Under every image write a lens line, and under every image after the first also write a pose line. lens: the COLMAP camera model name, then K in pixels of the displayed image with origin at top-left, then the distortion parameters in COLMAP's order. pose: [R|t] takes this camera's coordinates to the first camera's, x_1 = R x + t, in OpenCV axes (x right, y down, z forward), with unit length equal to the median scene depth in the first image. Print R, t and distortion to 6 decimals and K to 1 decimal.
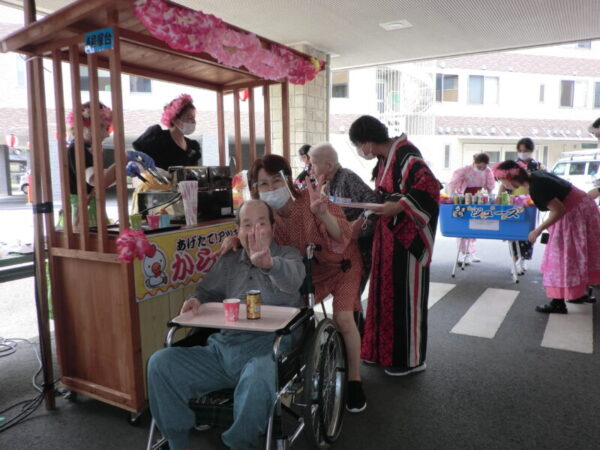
lens RADIAL K [[473.9, 0, 302.2], [0, 473.9, 224.2], [0, 0, 1]] dist [-0.014664, -0.016621]
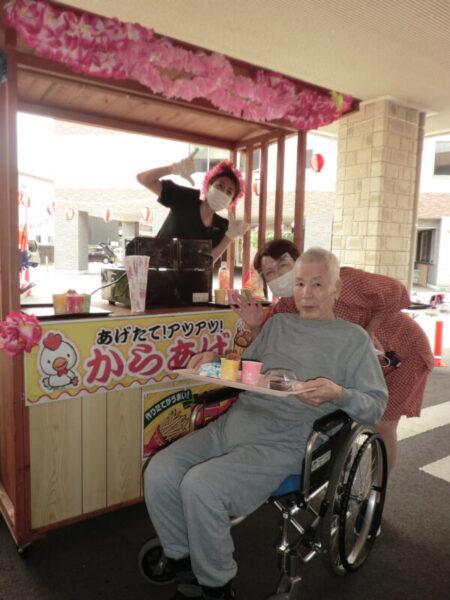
lens RADIAL K [[473.9, 0, 223.0], [0, 473.9, 302.3], [0, 0, 1]] dist [-0.014664, -0.016621]
pose [[0.917705, 0.078371, -0.389456, 0.212893], [-0.082636, 0.996563, 0.005818, -0.032674], [0.388574, 0.026844, 0.921027, 0.359587]]
